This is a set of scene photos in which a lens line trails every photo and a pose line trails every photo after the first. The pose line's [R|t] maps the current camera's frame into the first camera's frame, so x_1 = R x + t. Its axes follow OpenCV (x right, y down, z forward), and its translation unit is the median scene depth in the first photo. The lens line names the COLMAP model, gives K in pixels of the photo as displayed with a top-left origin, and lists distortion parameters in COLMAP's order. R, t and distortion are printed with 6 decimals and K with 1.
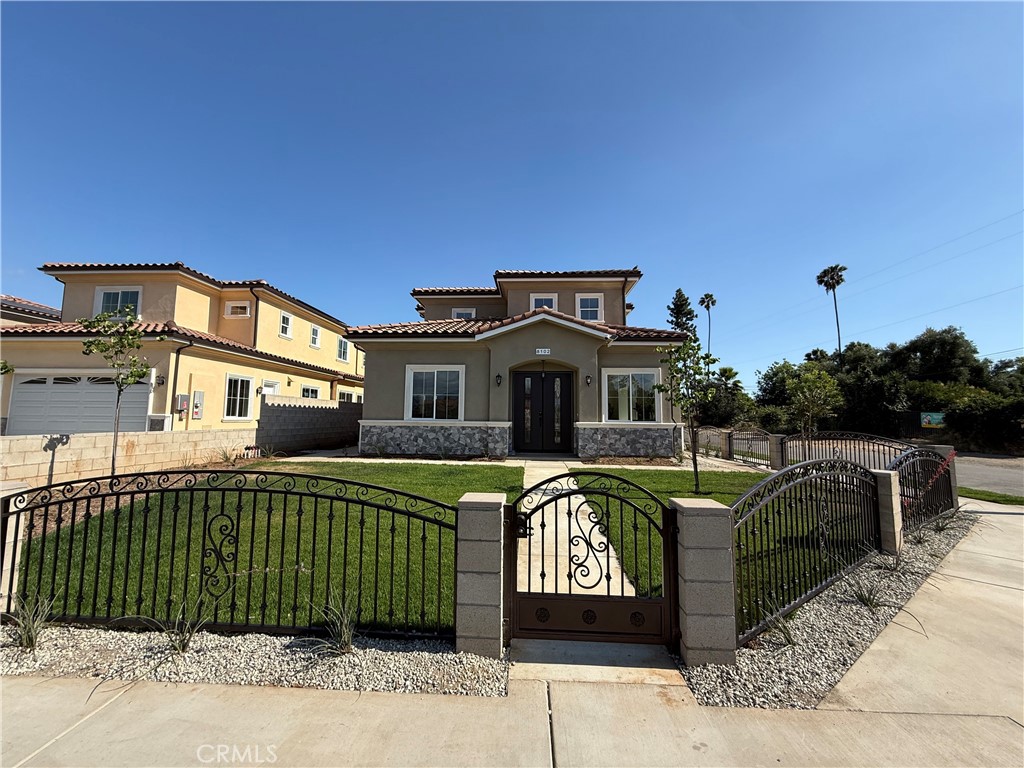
lens RADIAL K [[406.4, 0, 507.4], [0, 406.4, 382.0], [0, 0, 1]] dist [-0.000419, 0.000450]
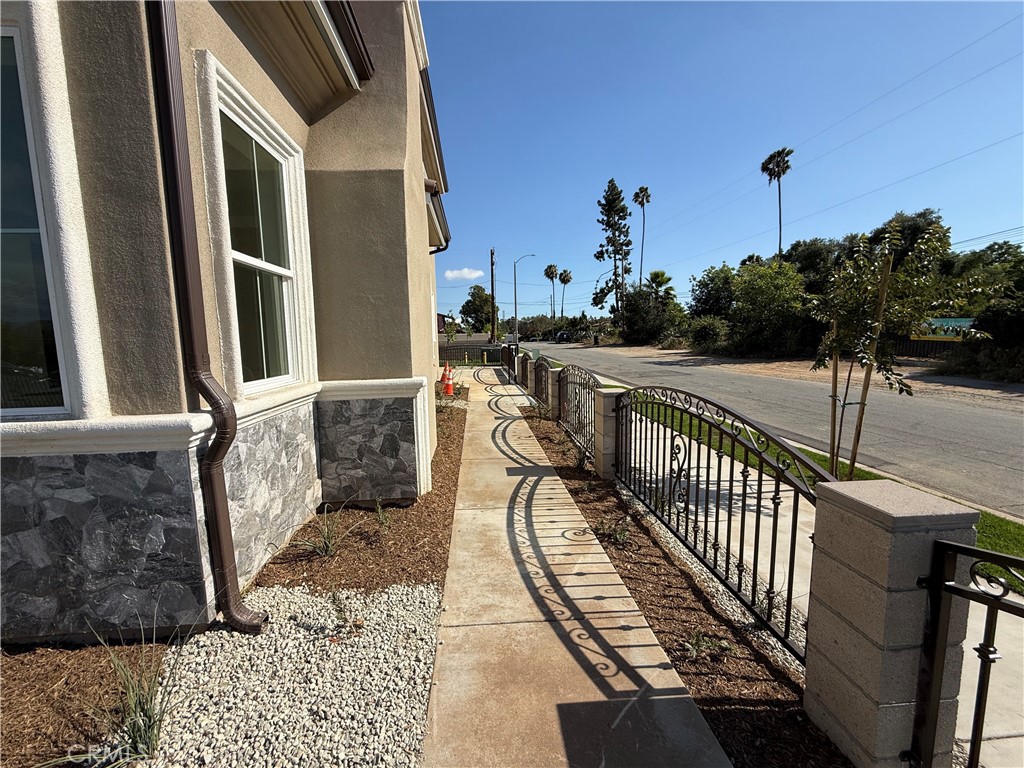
lens RADIAL K [[406.9, 0, 507.7], [0, 406.9, 381.2], [0, 0, 1]] dist [-0.000754, 0.000010]
pose [[0.990109, -0.046263, 0.132455, 0.407855], [0.019629, 0.980464, 0.195717, 0.052371], [-0.138922, -0.191181, 0.971674, 0.689873]]
